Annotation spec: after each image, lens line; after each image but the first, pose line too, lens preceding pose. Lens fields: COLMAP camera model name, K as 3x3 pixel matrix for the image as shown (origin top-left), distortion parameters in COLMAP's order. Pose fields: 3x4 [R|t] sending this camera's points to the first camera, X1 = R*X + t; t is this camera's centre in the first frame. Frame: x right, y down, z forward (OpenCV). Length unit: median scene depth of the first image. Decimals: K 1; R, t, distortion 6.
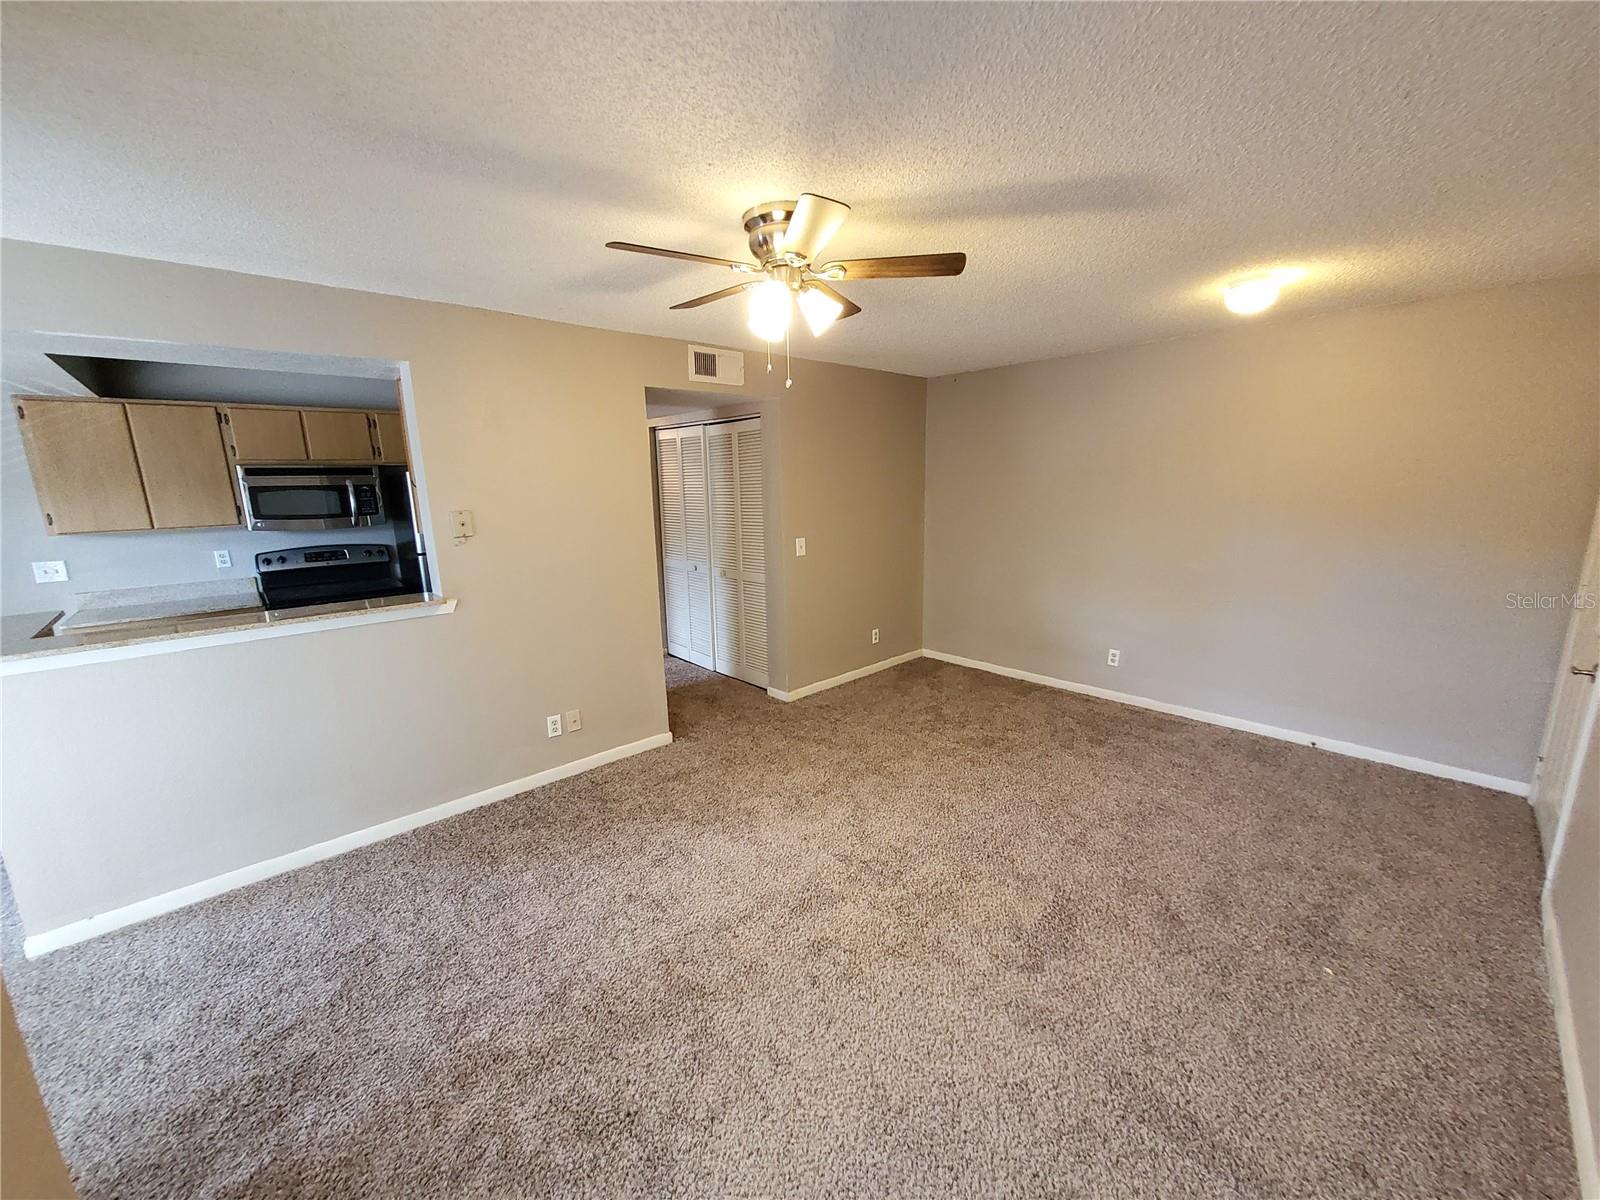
lens RADIAL K [[620.9, 0, 803.9], [0, 620.9, 610.1], [0, 0, 1]] dist [0.001118, 0.000370]
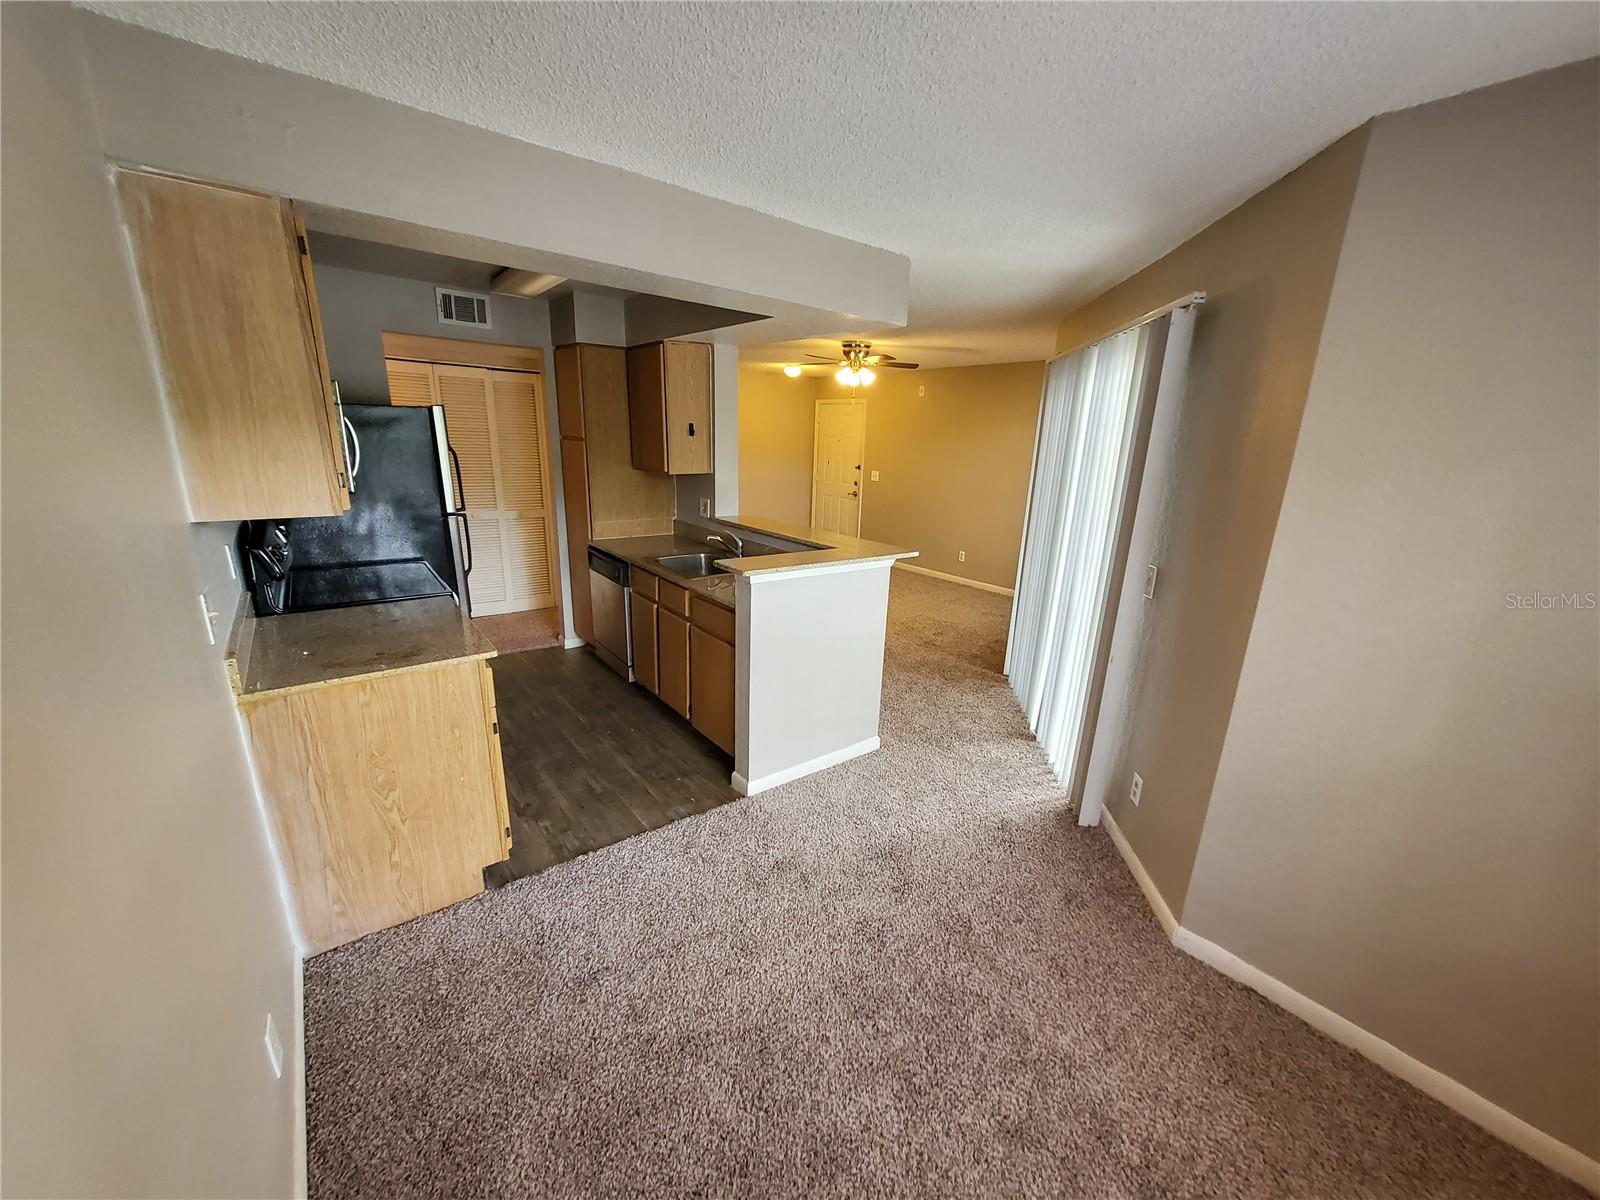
lens RADIAL K [[620.9, 0, 806.5], [0, 620.9, 609.0], [0, 0, 1]] dist [0.001118, 0.000370]
pose [[0.080079, -0.247230, 0.965642, -1.492298], [0.166790, 0.958418, 0.231549, -0.089328], [-0.982735, 0.142518, 0.117985, 0.530265]]
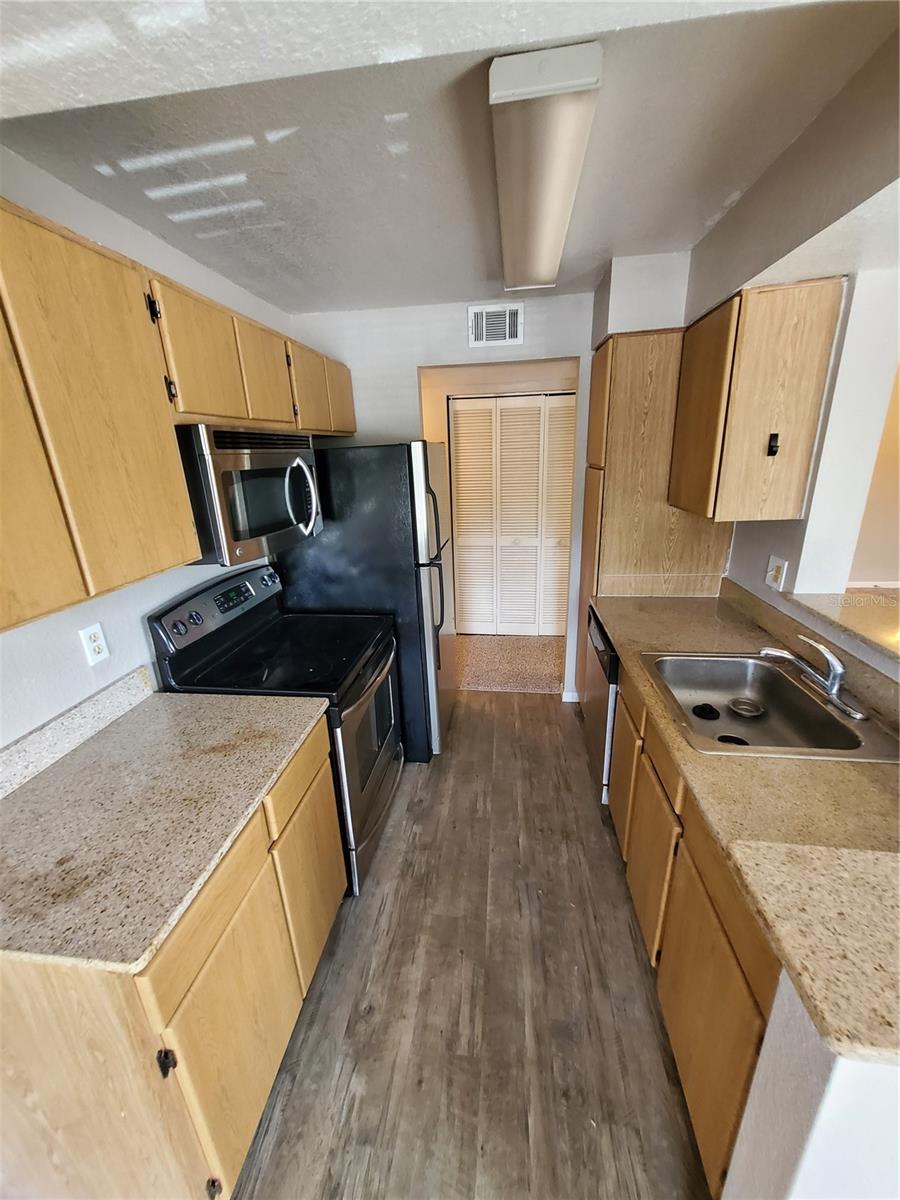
lens RADIAL K [[465.7, 0, 441.1], [0, 465.7, 602.9], [0, 0, 1]] dist [0.001118, 0.000370]
pose [[0.776170, -0.205388, 0.596134, -1.005264], [0.151276, 0.978504, 0.140165, -0.128678], [-0.612107, -0.018611, 0.790556, 0.631067]]
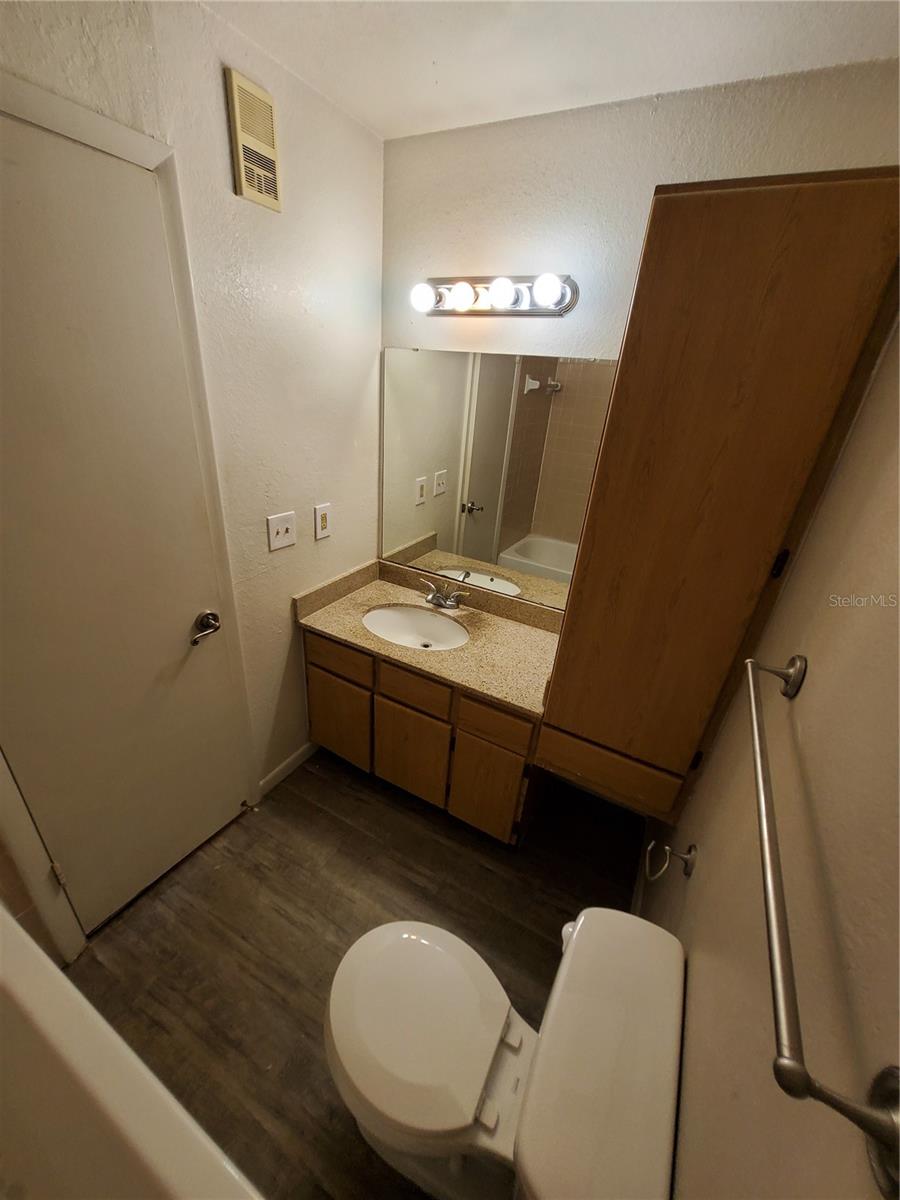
lens RADIAL K [[465.7, 0, 443.8], [0, 465.7, 599.1], [0, 0, 1]] dist [0.001118, 0.000370]
pose [[-0.308531, -0.414264, 0.856268, -1.120627], [0.131005, 0.873100, 0.469611, -0.197188], [-0.942150, 0.257065, -0.215108, 0.903405]]
